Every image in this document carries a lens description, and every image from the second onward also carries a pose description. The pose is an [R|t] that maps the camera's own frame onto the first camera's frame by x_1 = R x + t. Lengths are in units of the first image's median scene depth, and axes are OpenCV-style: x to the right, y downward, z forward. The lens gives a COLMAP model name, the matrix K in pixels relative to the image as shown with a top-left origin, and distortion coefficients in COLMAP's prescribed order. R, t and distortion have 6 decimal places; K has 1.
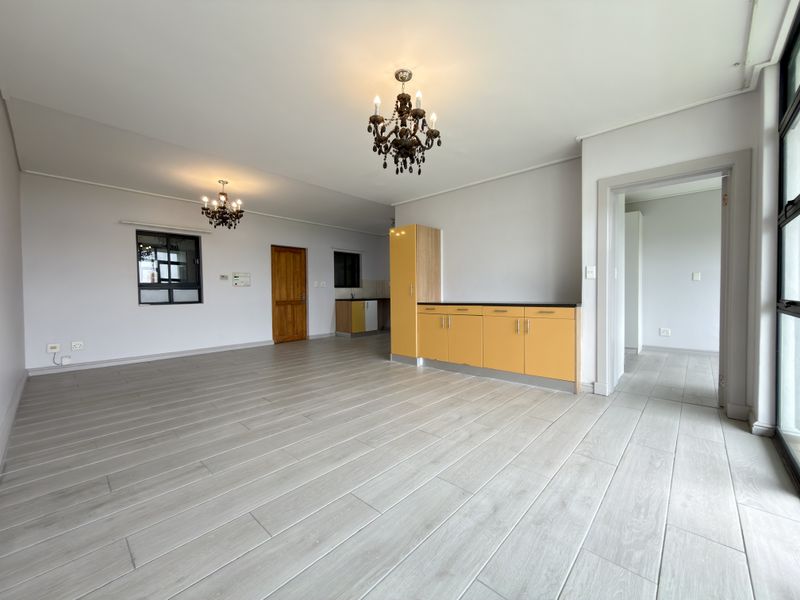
lens RADIAL K [[317.4, 0, 400.0], [0, 317.4, 300.0], [0, 0, 1]] dist [0.000875, 0.000078]
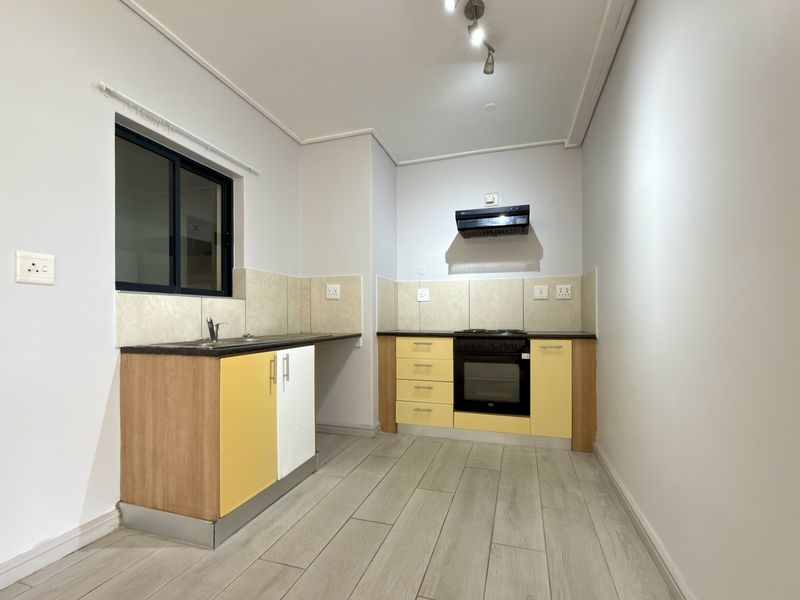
lens RADIAL K [[354.8, 0, 400.7], [0, 354.8, 312.7], [0, 0, 1]] dist [0.000068, 0.000459]
pose [[0.902137, 0.007045, 0.431392, -0.137237], [0.008070, 0.999416, -0.033196, -0.015511], [-0.431374, 0.033429, 0.901554, 0.703755]]
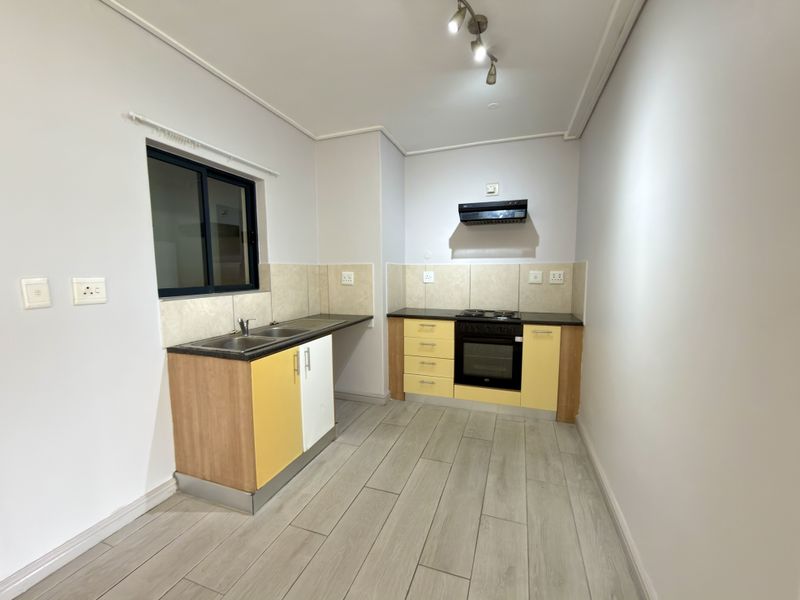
lens RADIAL K [[317.4, 0, 400.0], [0, 317.4, 300.0], [0, 0, 1]] dist [0.000875, 0.000078]
pose [[0.915976, -0.035476, 0.399661, -0.134523], [0.009135, 0.997669, 0.067622, -0.052638], [-0.401129, -0.058289, 0.914165, 0.700964]]
